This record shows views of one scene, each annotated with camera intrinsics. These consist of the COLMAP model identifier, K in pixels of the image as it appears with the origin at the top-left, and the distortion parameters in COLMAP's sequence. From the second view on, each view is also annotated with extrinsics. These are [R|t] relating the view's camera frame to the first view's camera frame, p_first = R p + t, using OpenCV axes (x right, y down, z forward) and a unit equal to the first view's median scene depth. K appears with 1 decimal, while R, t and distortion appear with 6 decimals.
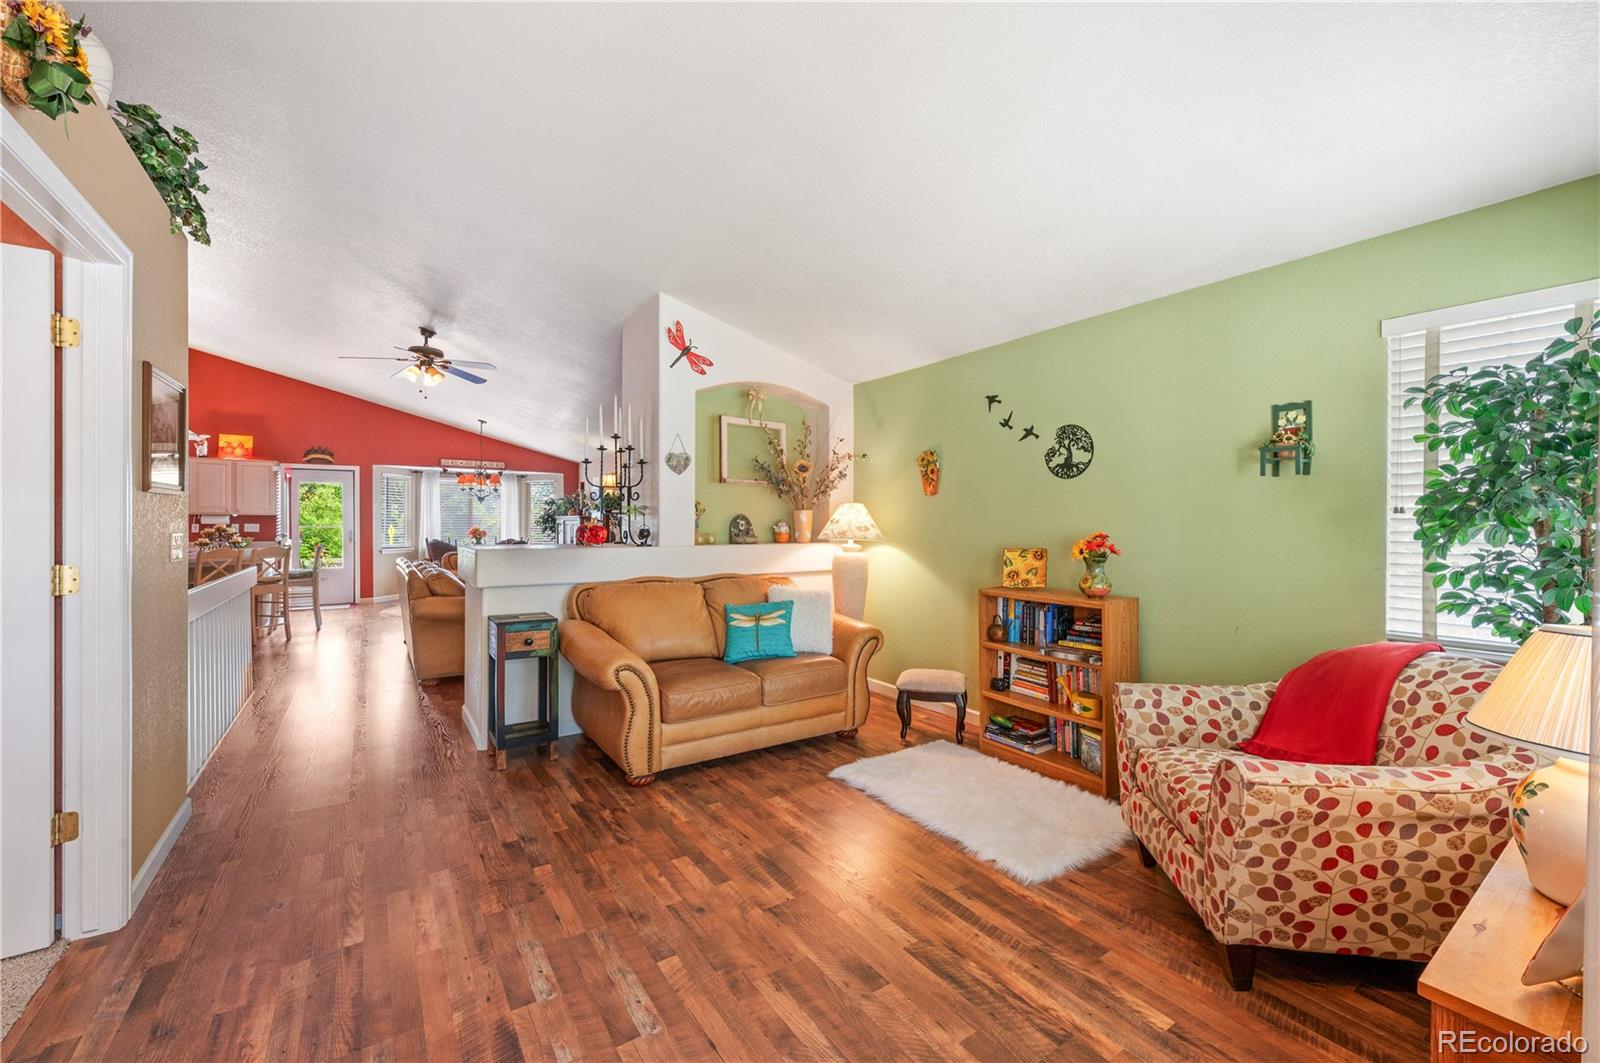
lens RADIAL K [[637.0, 0, 795.9], [0, 637.0, 521.8], [0, 0, 1]] dist [-0.003345, 0.000278]
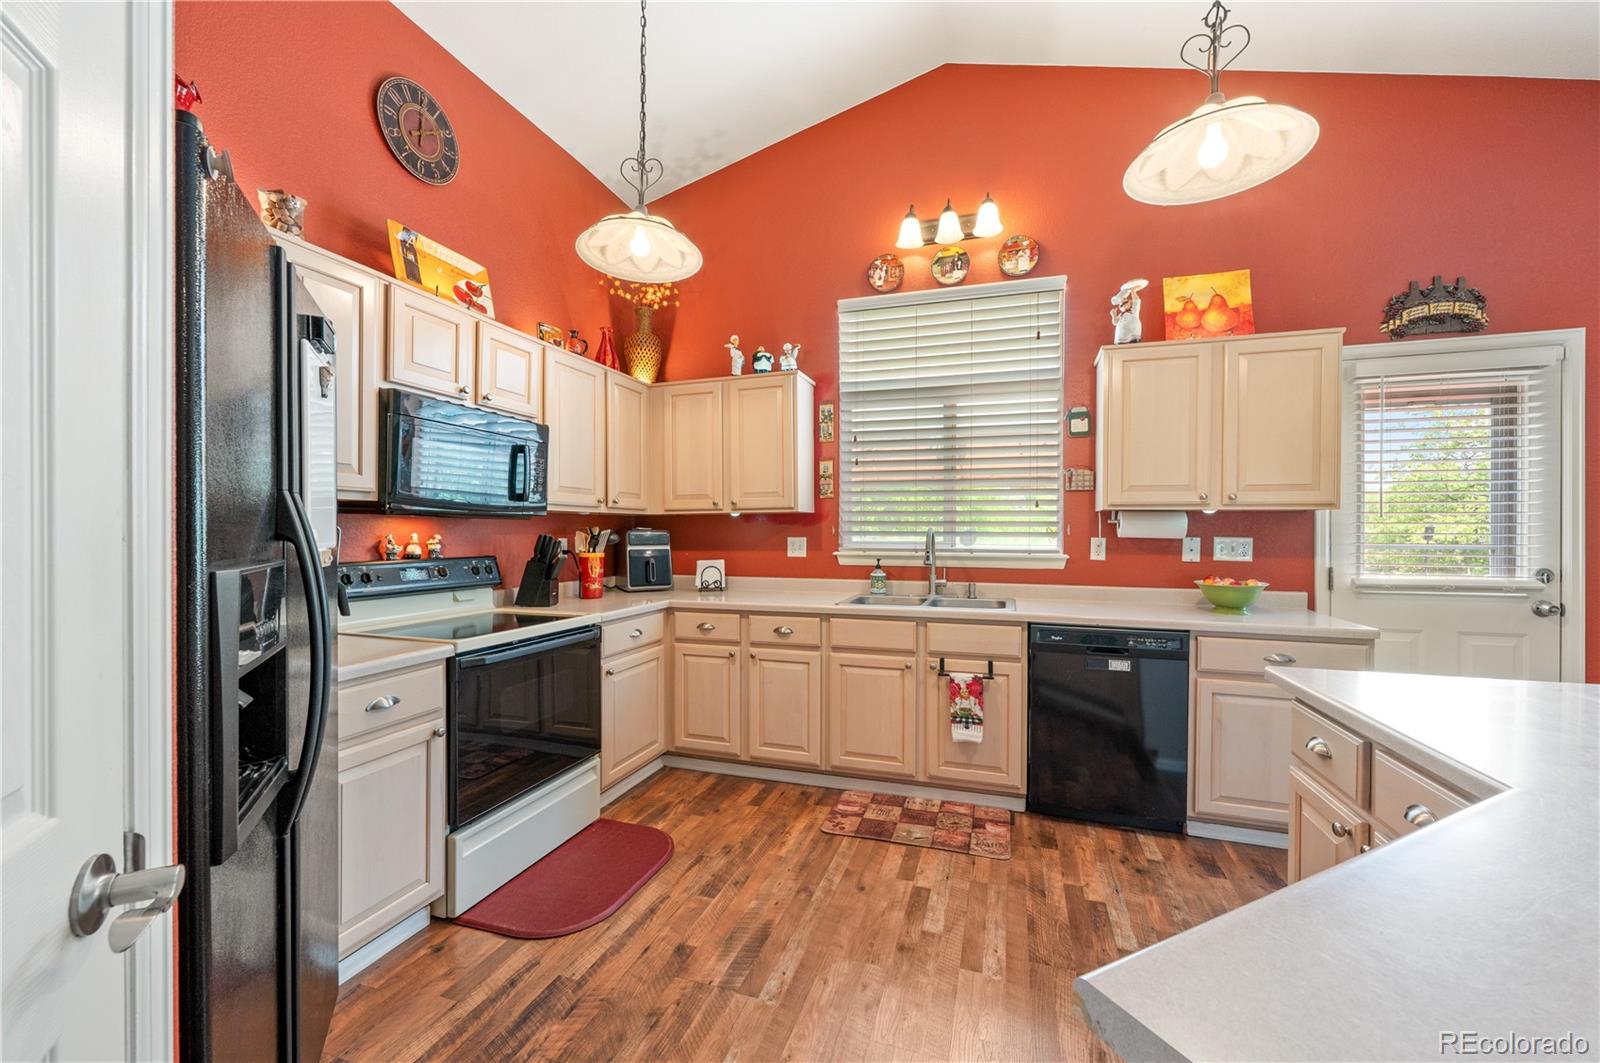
lens RADIAL K [[637.0, 0, 802.4], [0, 637.0, 533.5], [0, 0, 1]] dist [-0.003345, 0.000278]
pose [[0.616947, 0.005328, -0.786987, -0.713509], [-0.002549, 0.999985, 0.004773, 0.000677], [0.787001, -0.000939, 0.616951, 0.595003]]
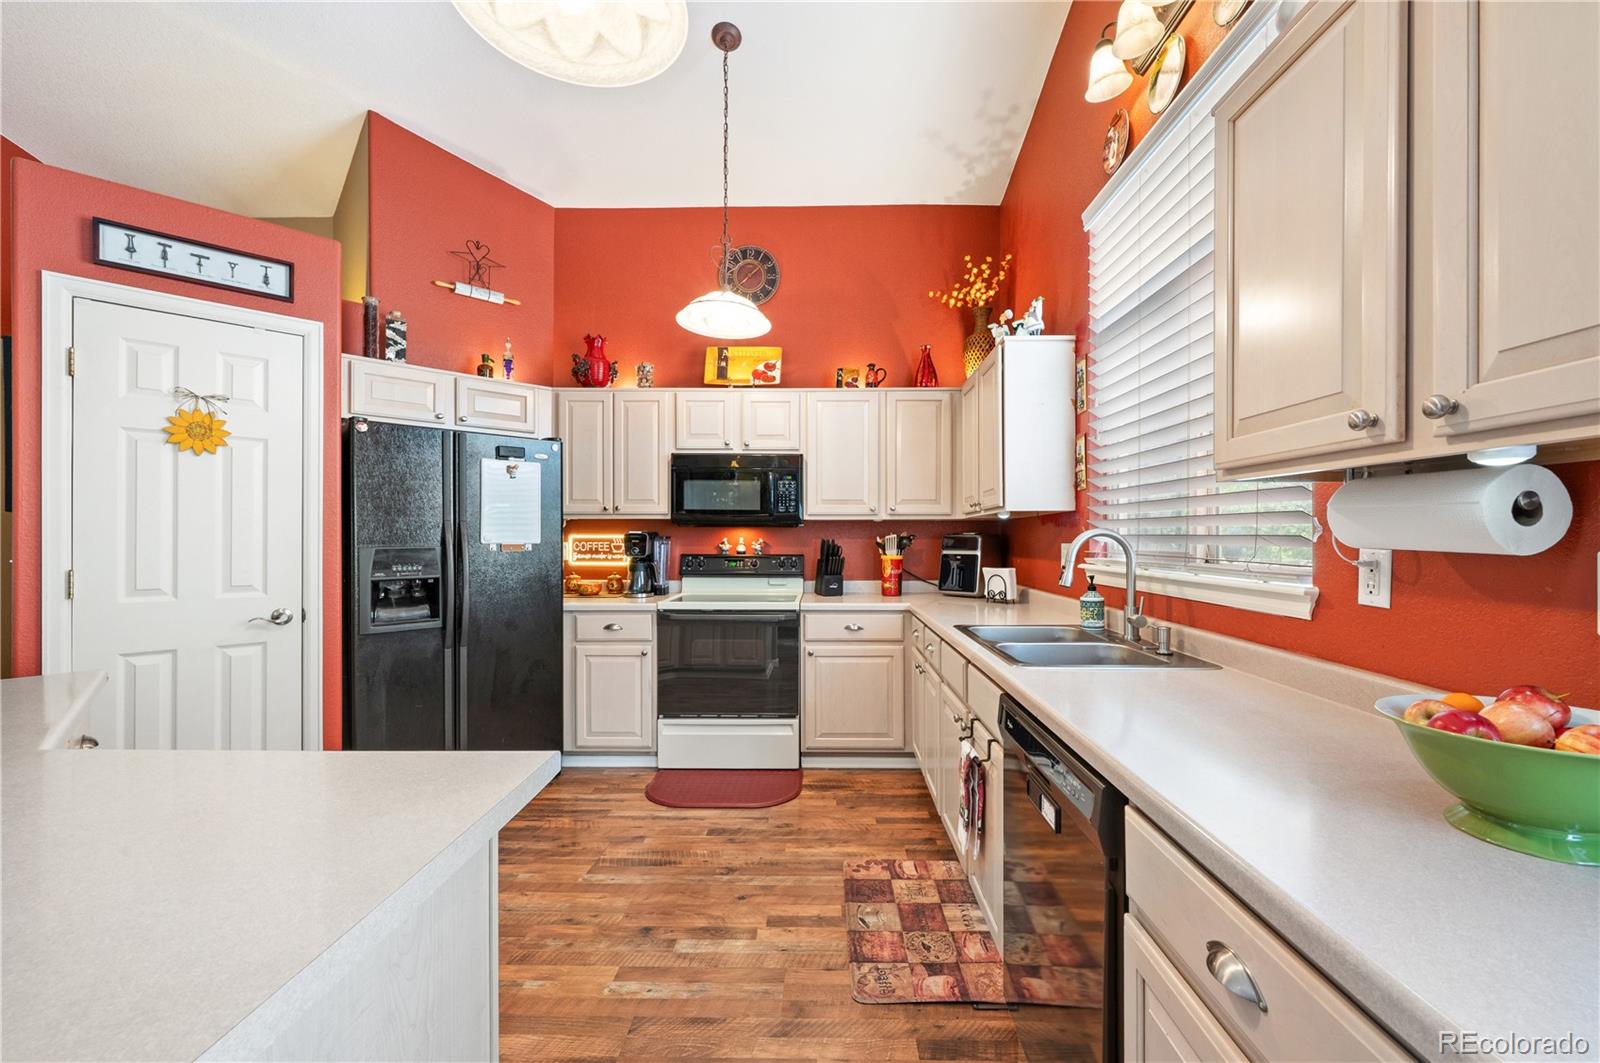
lens RADIAL K [[637.0, 0, 807.5], [0, 637.0, 536.4], [0, 0, 1]] dist [-0.003345, 0.000278]
pose [[-0.571484, 0.001538, -0.820611, -0.708232], [0.001670, 0.999998, 0.000712, 0.001296], [0.820611, -0.000963, -0.571486, 0.917097]]
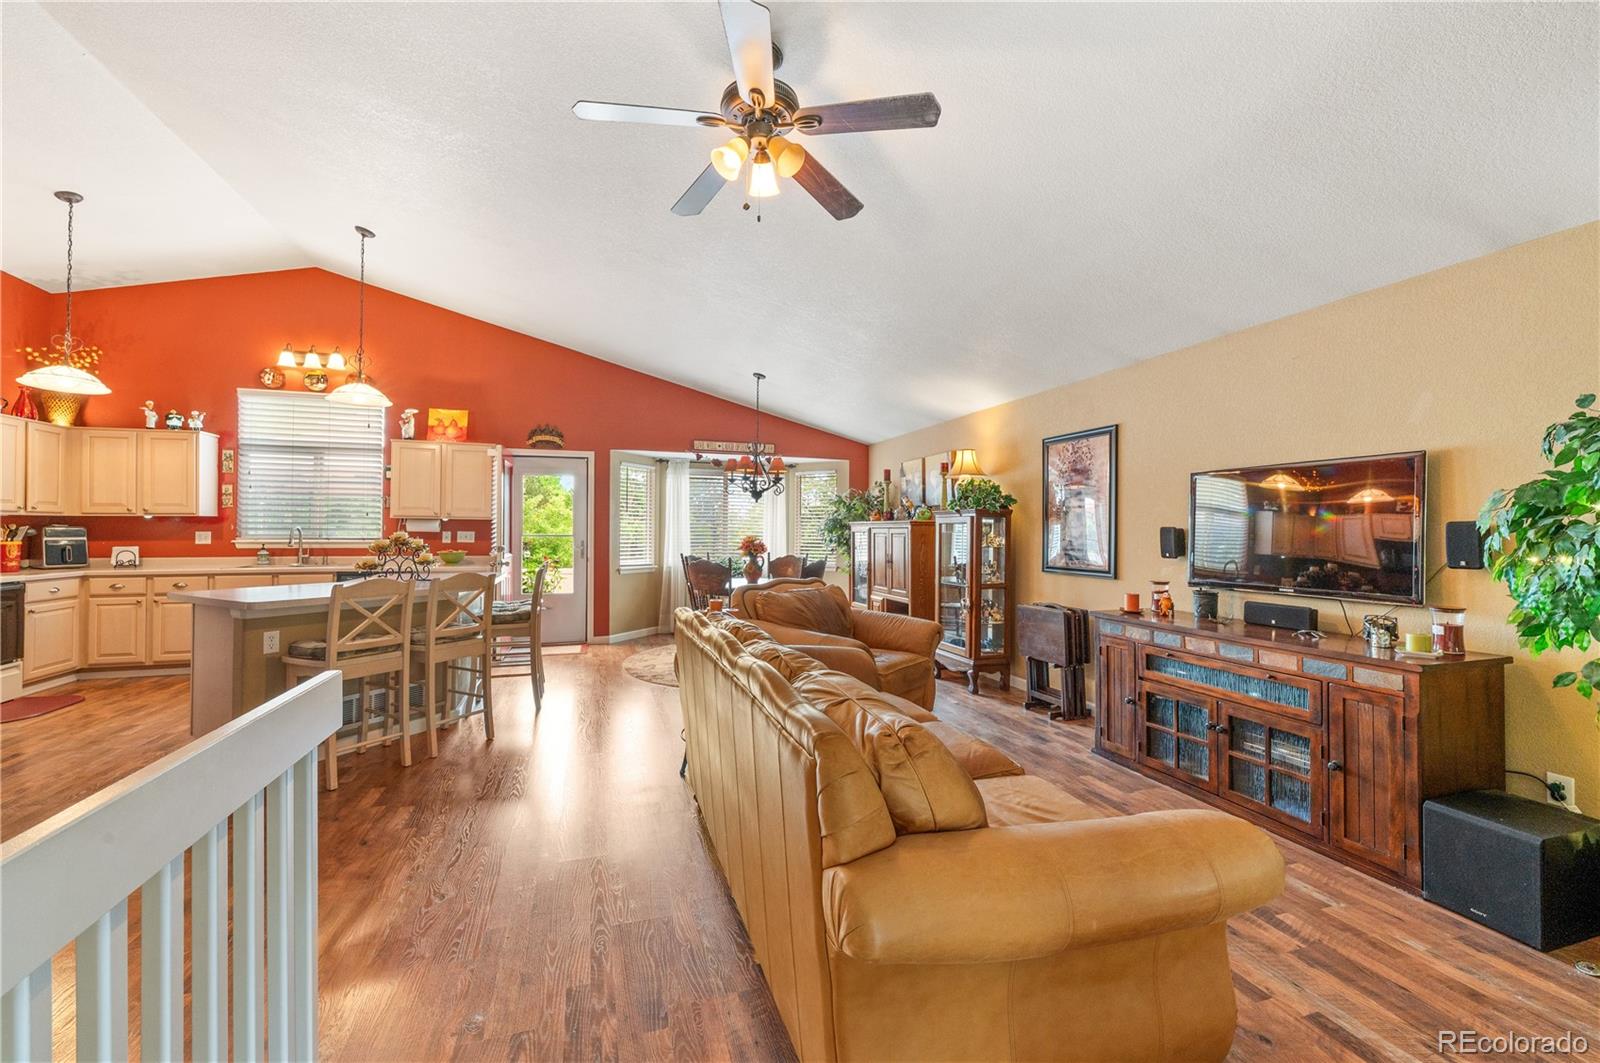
lens RADIAL K [[637.0, 0, 796.2], [0, 637.0, 522.7], [0, 0, 1]] dist [-0.003345, 0.000278]
pose [[0.961379, 0.002696, -0.275216, -0.281150], [-0.006068, 0.999917, -0.011399, -0.000318], [0.275163, 0.012628, 0.961315, 0.389681]]
